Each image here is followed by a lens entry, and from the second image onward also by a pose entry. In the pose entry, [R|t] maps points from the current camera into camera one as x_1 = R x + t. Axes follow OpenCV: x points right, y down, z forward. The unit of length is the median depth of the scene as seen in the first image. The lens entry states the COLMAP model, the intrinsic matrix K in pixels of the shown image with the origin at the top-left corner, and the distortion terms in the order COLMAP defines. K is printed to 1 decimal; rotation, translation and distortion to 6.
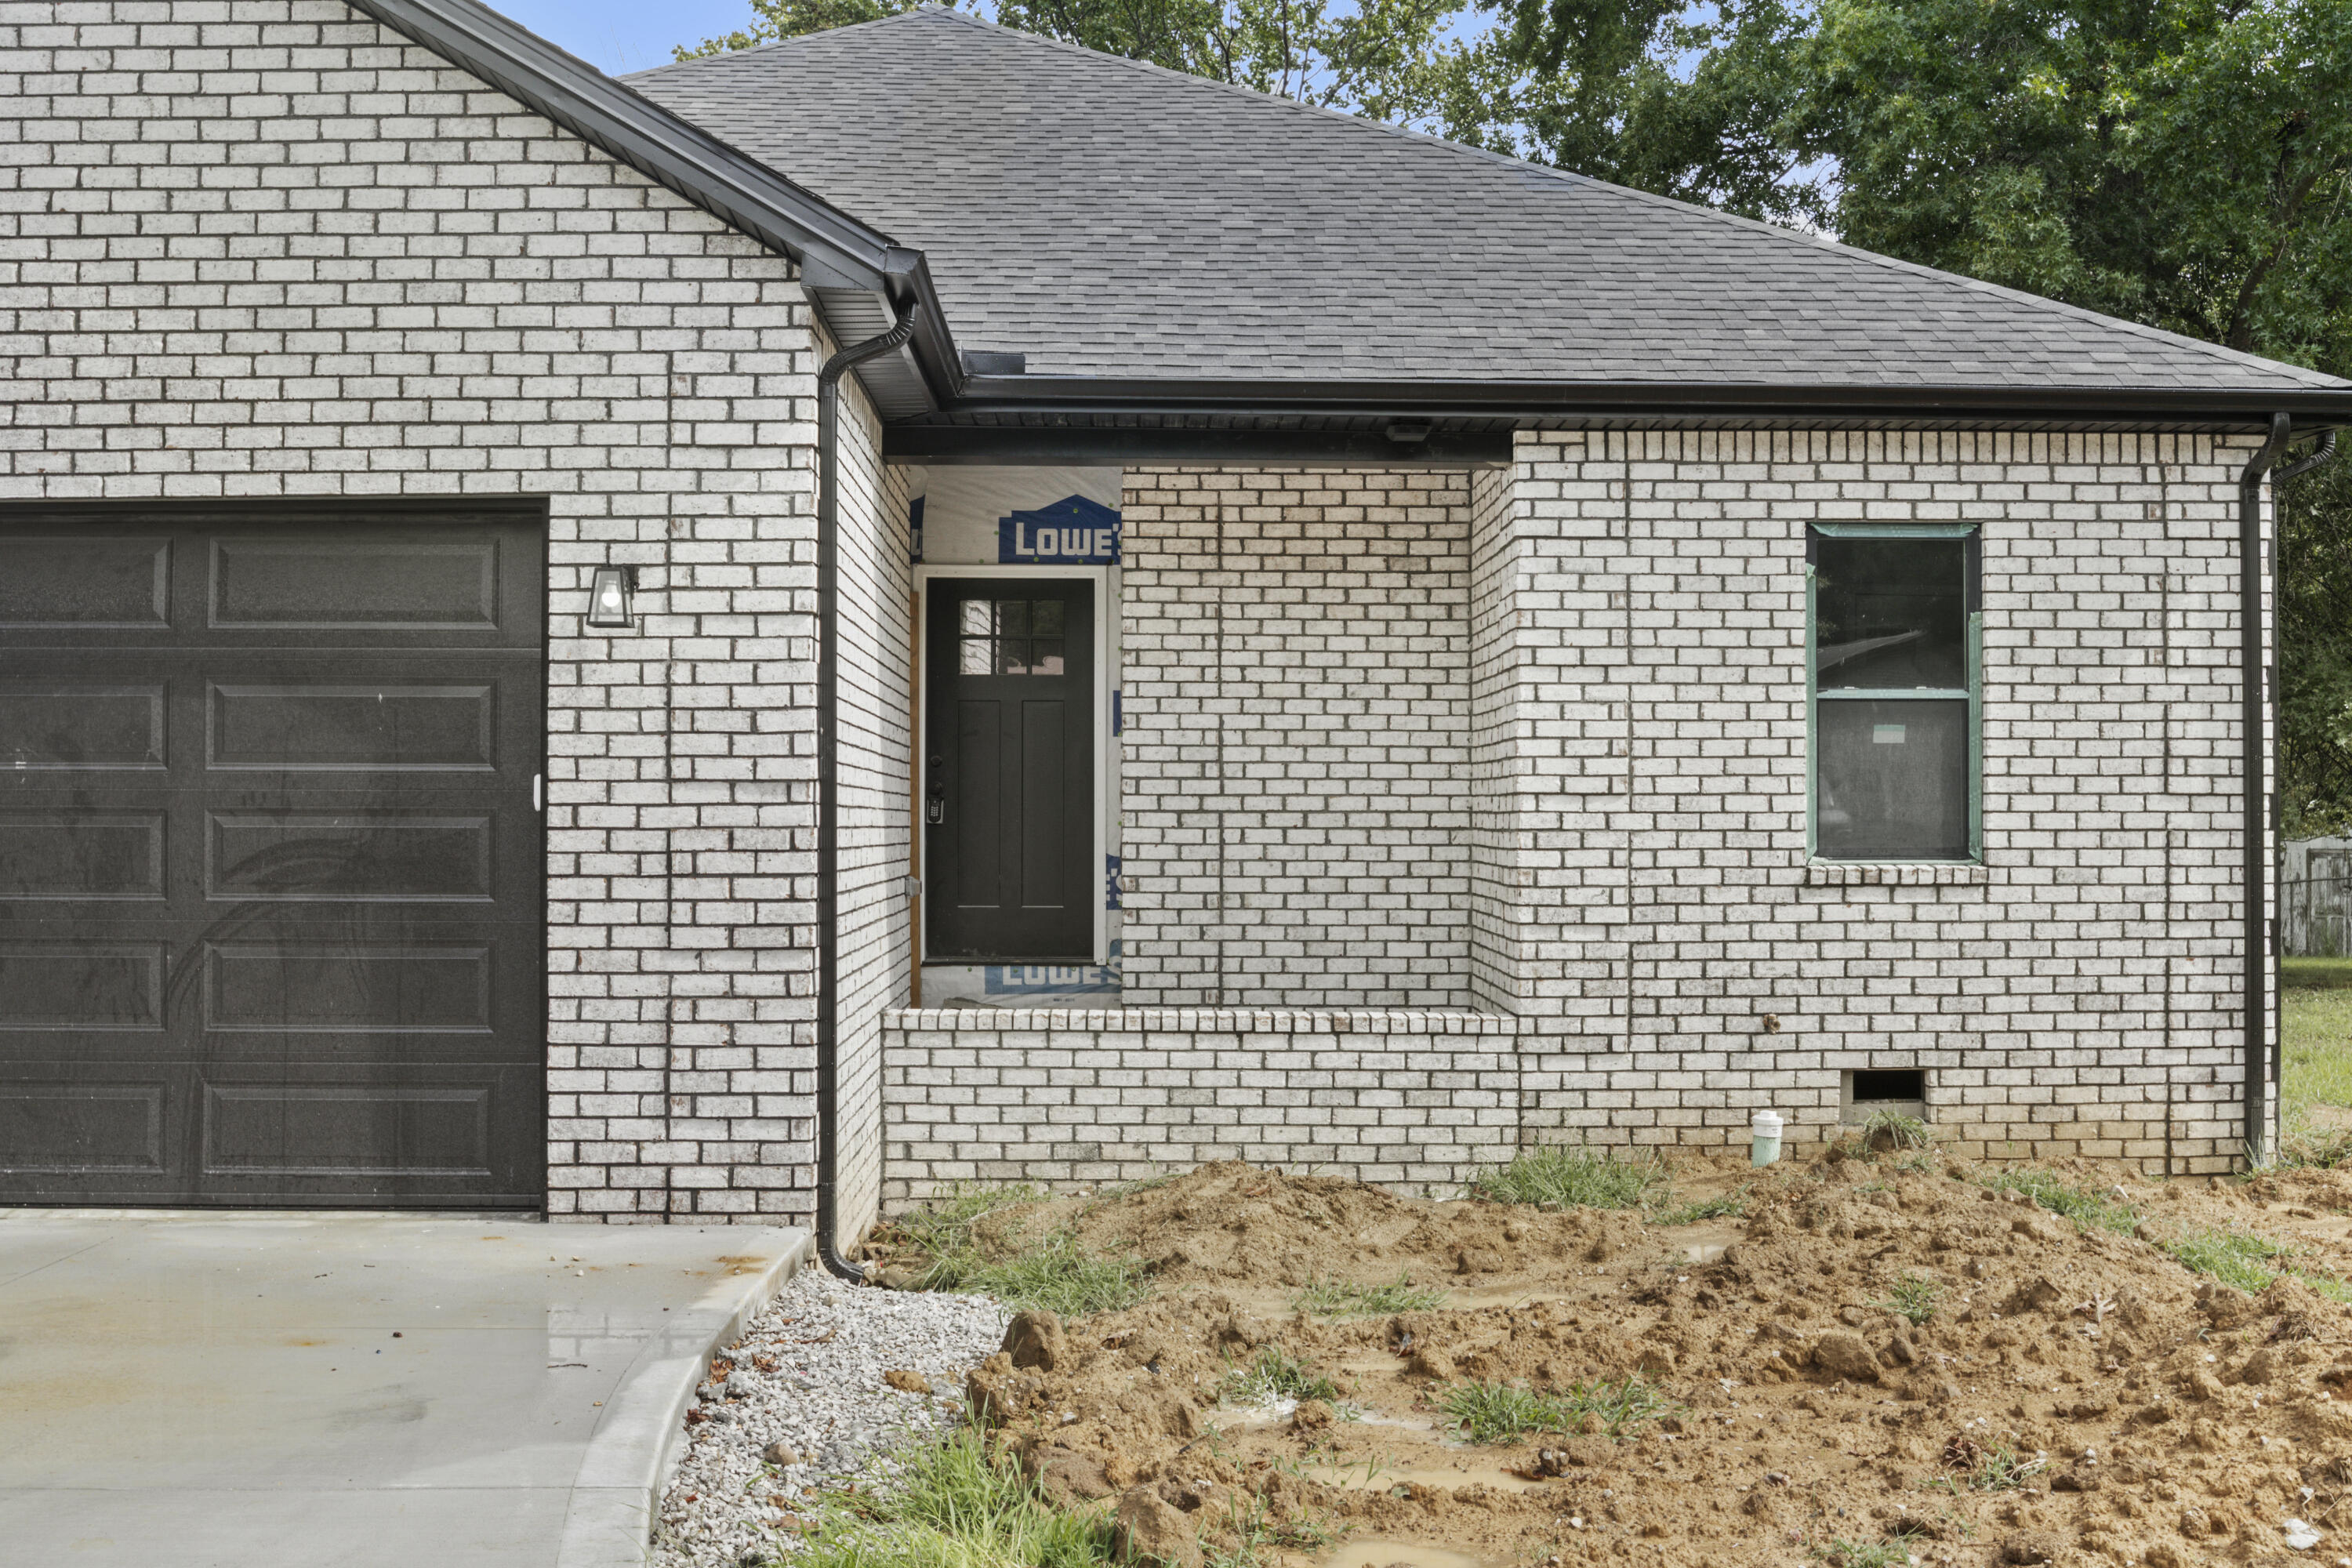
lens RADIAL K [[2271.1, 0, 1197.1], [0, 2271.1, 805.2], [0, 0, 1]] dist [-0.041239, 0.000000]
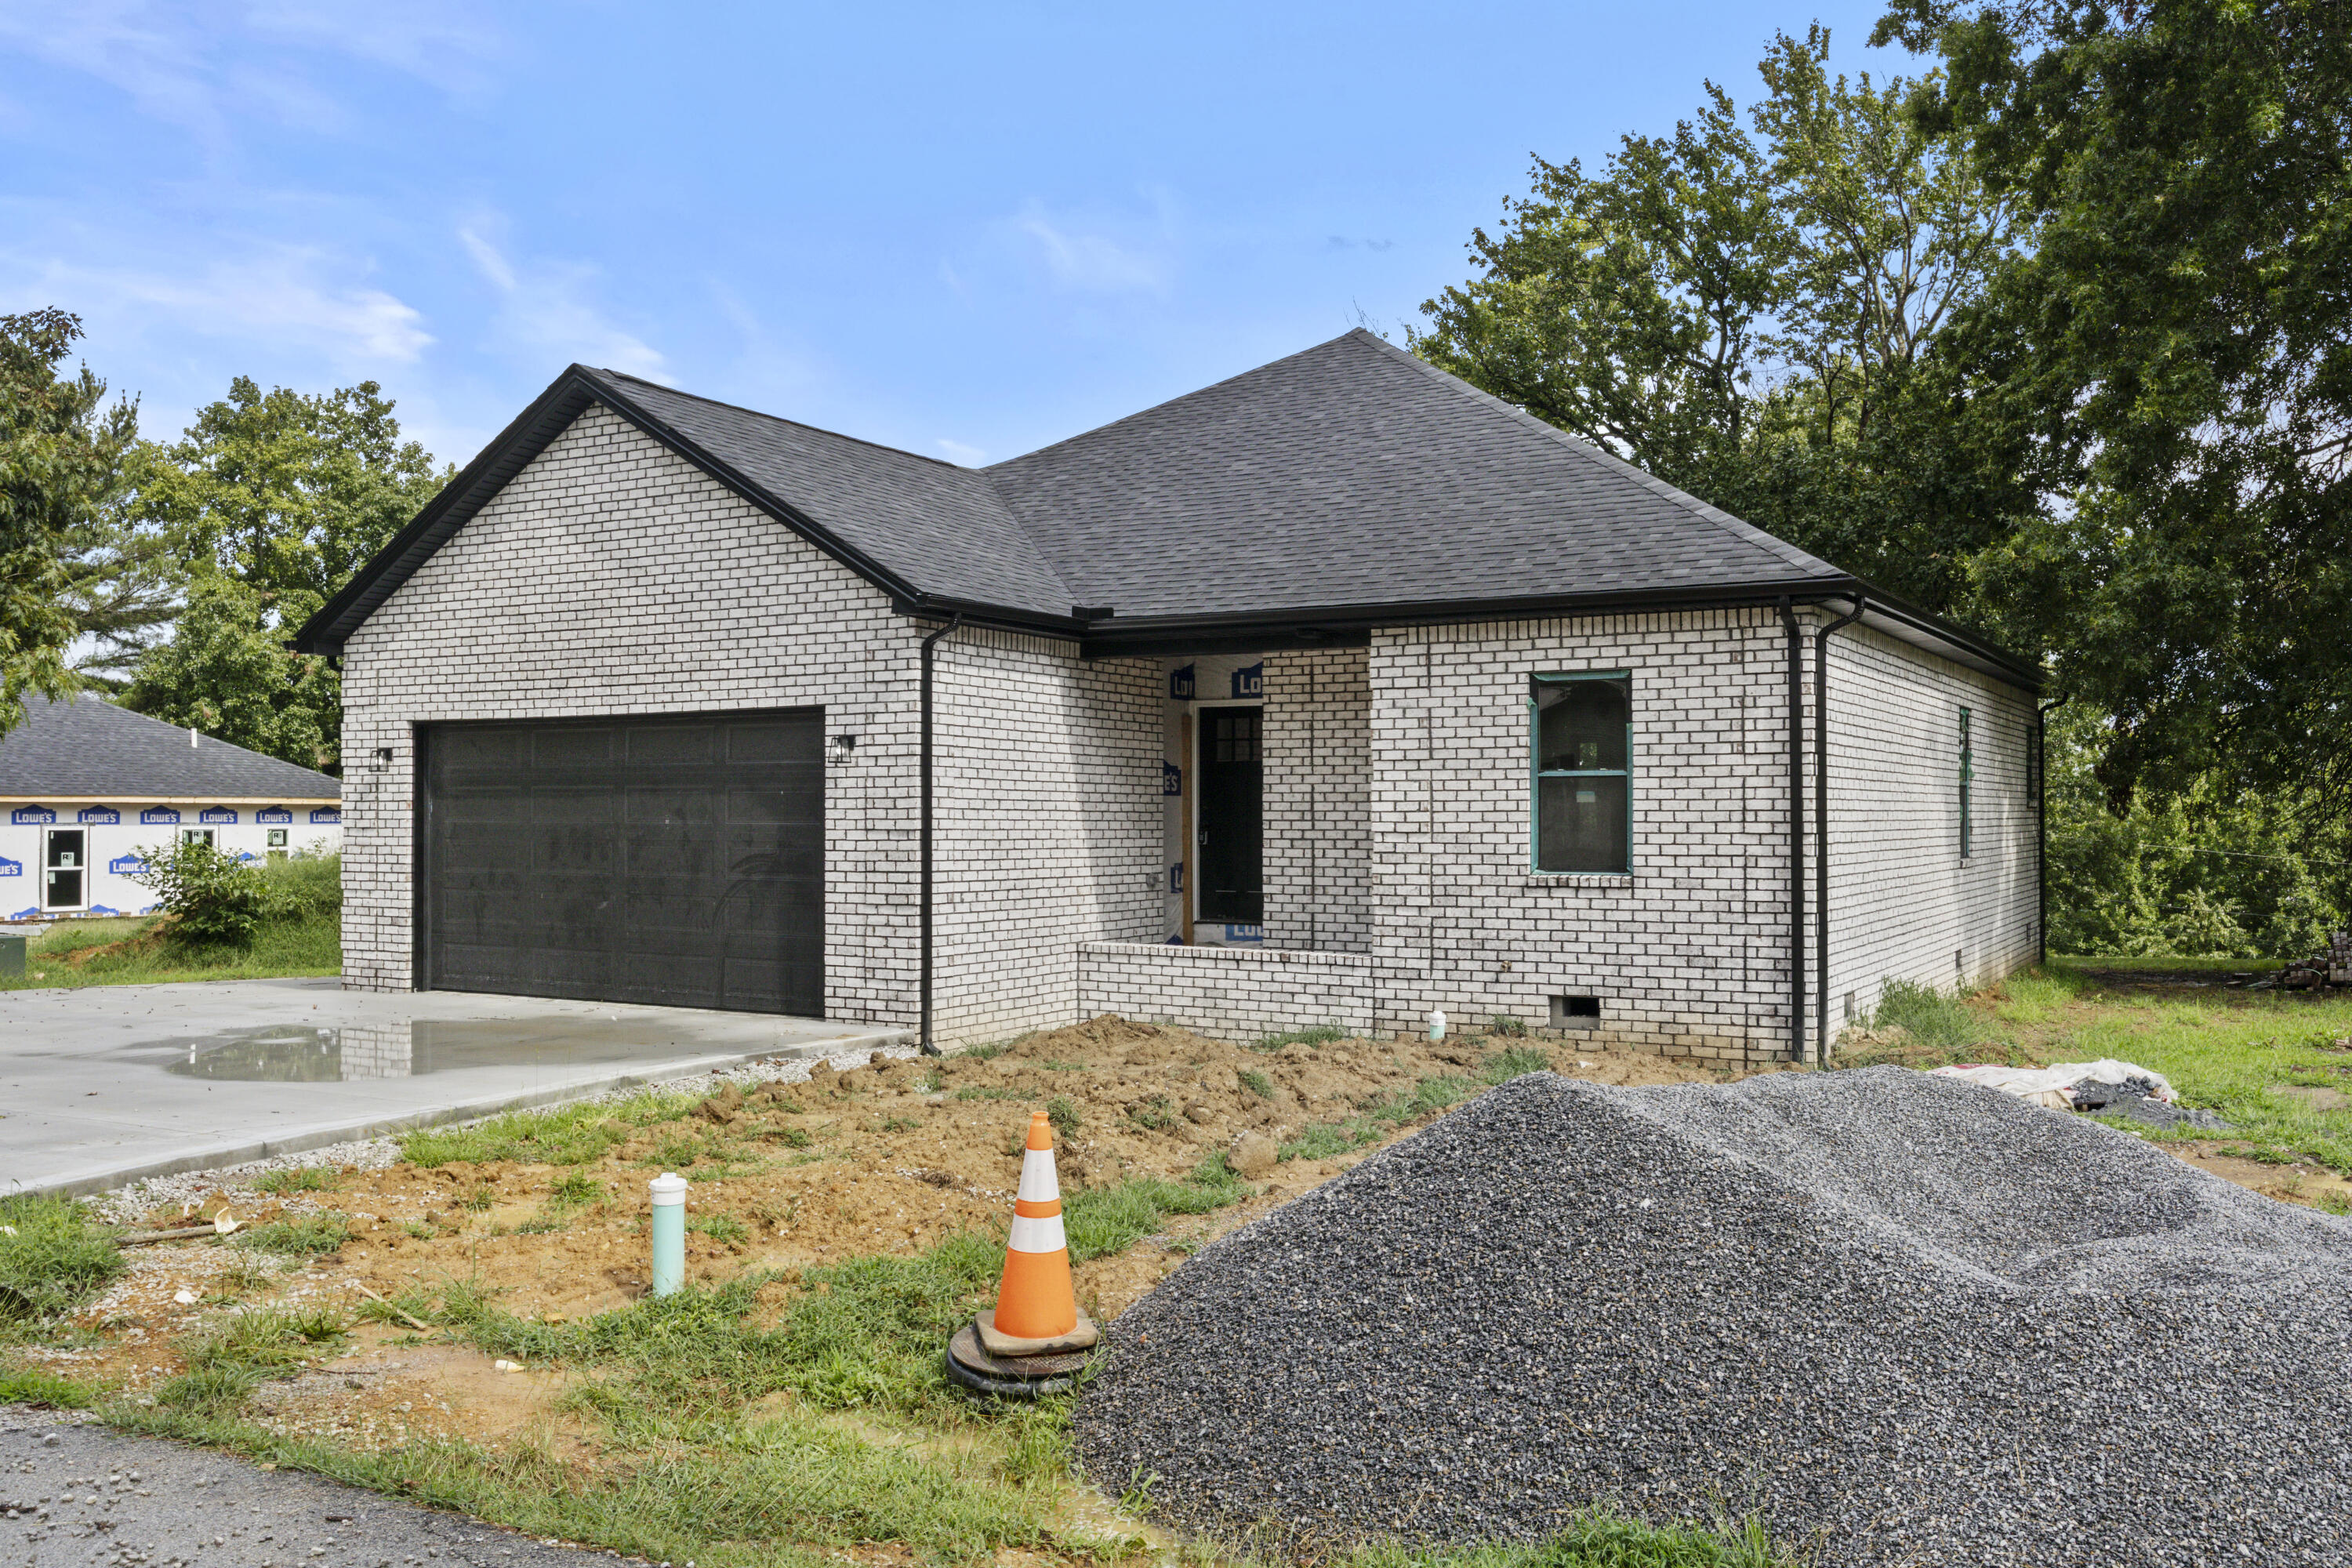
lens RADIAL K [[1927.8, 0, 1202.5], [0, 1927.8, 820.8], [0, 0, 1]] dist [-0.017759, -0.020192]
pose [[0.860545, 0.000063, -0.509374, 0.800325], [0.002722, 0.999985, 0.004723, -0.021619], [0.509366, -0.005451, 0.860533, -0.376364]]
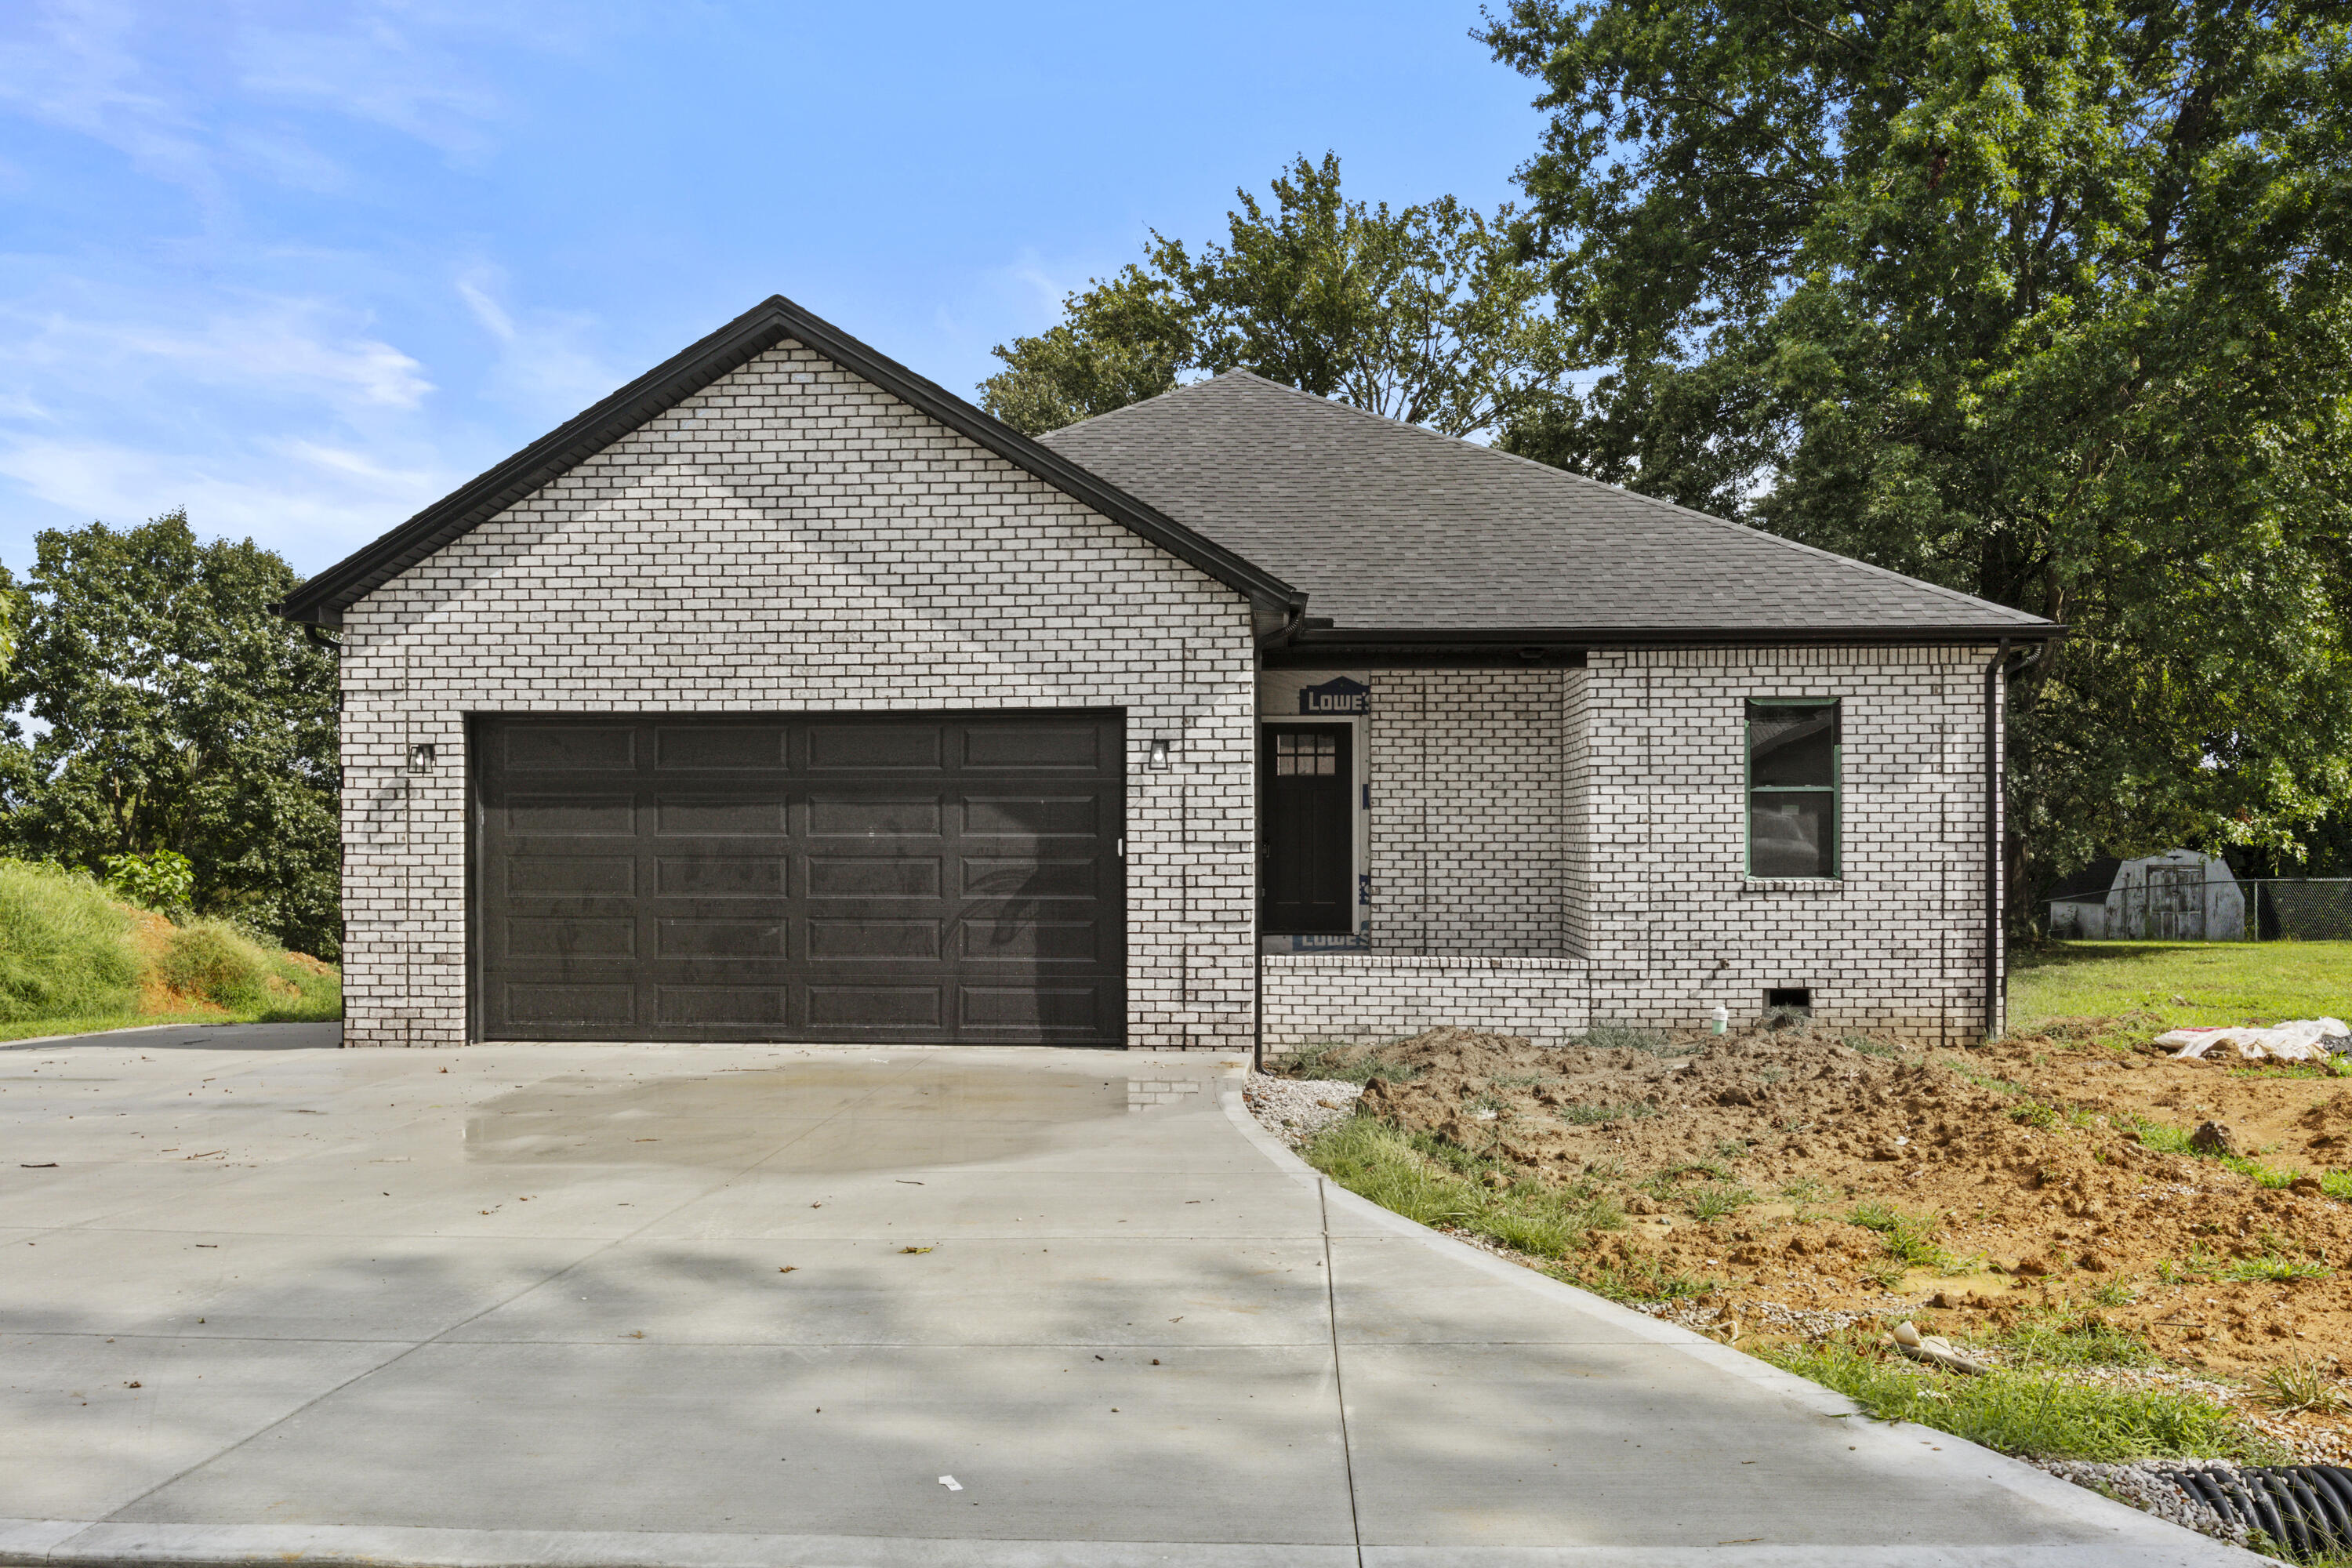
lens RADIAL K [[1704.8, 0, 1206.7], [0, 1704.8, 866.5], [0, 0, 1]] dist [-0.019071, 0.005325]
pose [[0.997163, -0.001850, -0.075252, -0.071248], [0.003390, 0.999787, 0.020346, -0.015447], [0.075198, -0.020543, 0.996957, -0.448571]]
